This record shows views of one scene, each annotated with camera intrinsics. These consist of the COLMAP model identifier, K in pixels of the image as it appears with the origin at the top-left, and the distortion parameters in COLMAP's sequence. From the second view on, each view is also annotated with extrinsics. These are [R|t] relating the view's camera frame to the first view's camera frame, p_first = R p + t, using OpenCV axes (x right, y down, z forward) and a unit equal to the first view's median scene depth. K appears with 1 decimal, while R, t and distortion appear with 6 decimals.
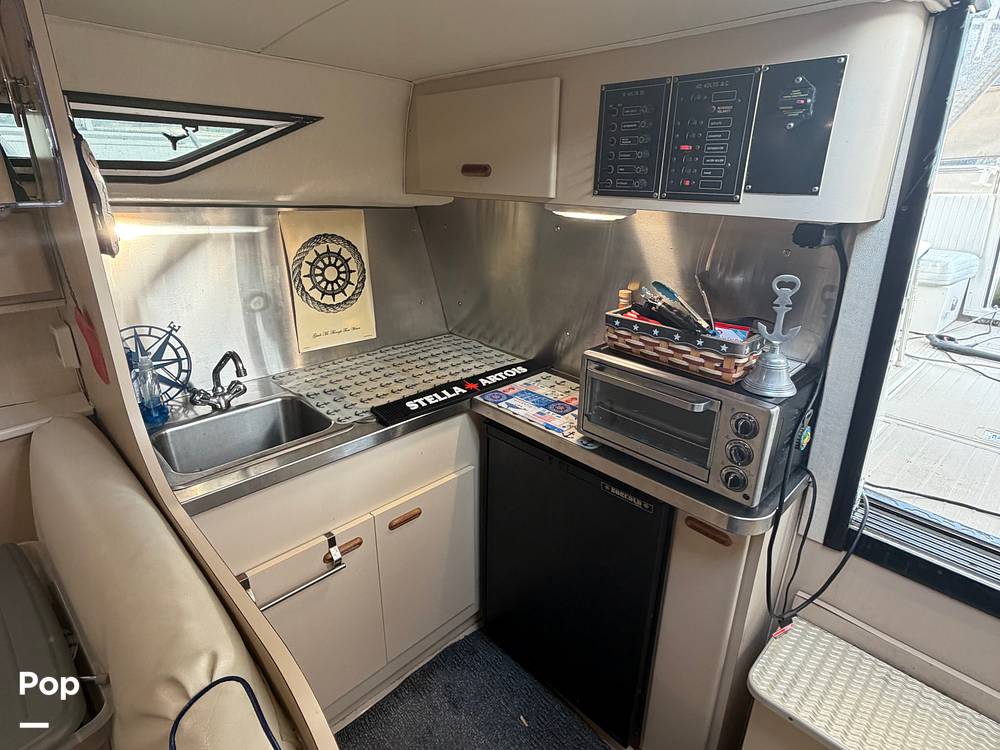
lens RADIAL K [[527.0, 0, 502.2], [0, 527.0, 368.8], [0, 0, 1]] dist [-0.002040, 0.000284]
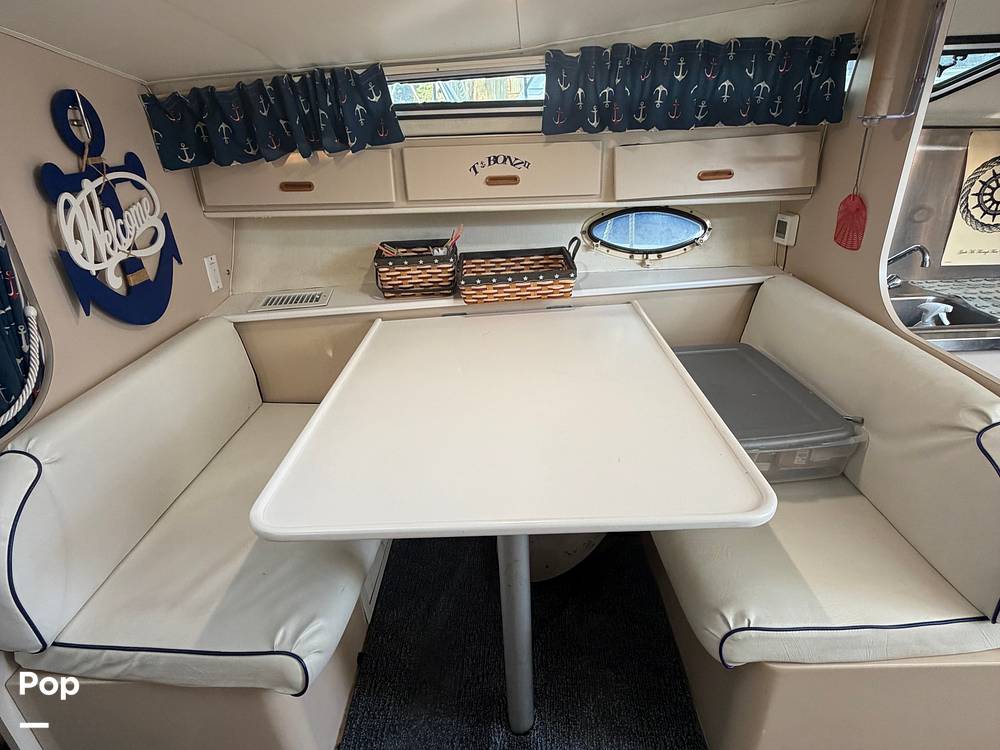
lens RADIAL K [[527.0, 0, 502.2], [0, 527.0, 368.8], [0, 0, 1]] dist [-0.002040, 0.000284]
pose [[0.689398, 0.250546, -0.679674, -0.230333], [-0.197845, 0.967731, 0.156056, 0.204792], [0.696841, 0.026886, 0.716721, -0.464710]]
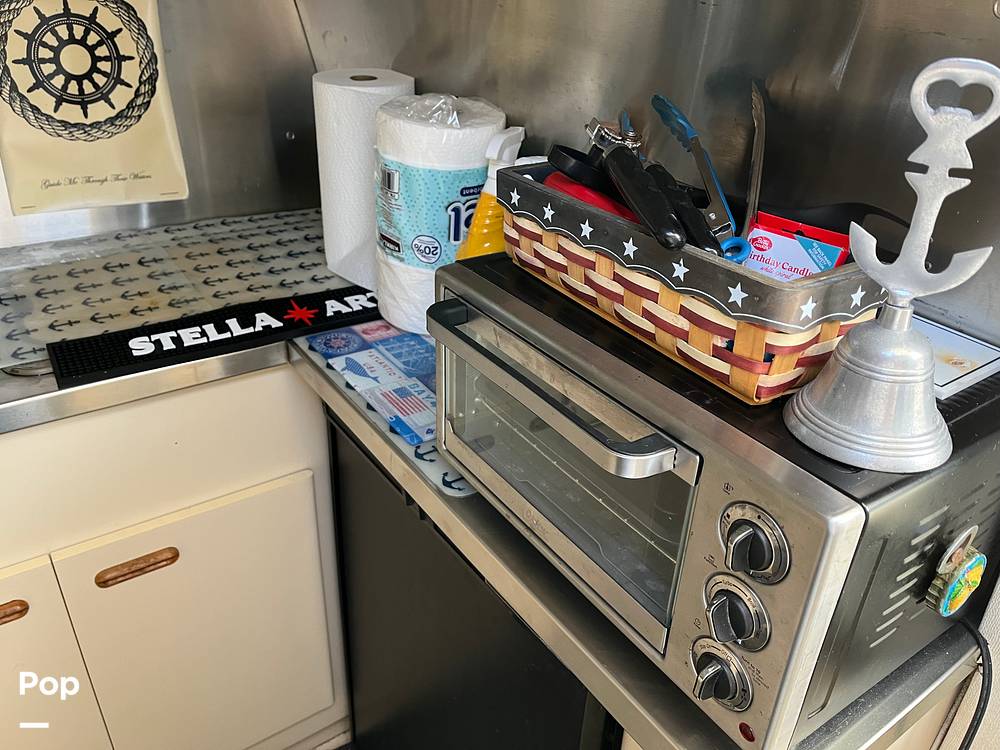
lens RADIAL K [[765.4, 0, 516.2], [0, 765.4, 376.2], [0, 0, 1]] dist [0.077267, -0.119525]
pose [[0.986669, 0.103947, -0.125215, 0.227995], [-0.085090, 0.985391, 0.147528, -0.031550], [0.138721, -0.134907, 0.981100, 0.329988]]
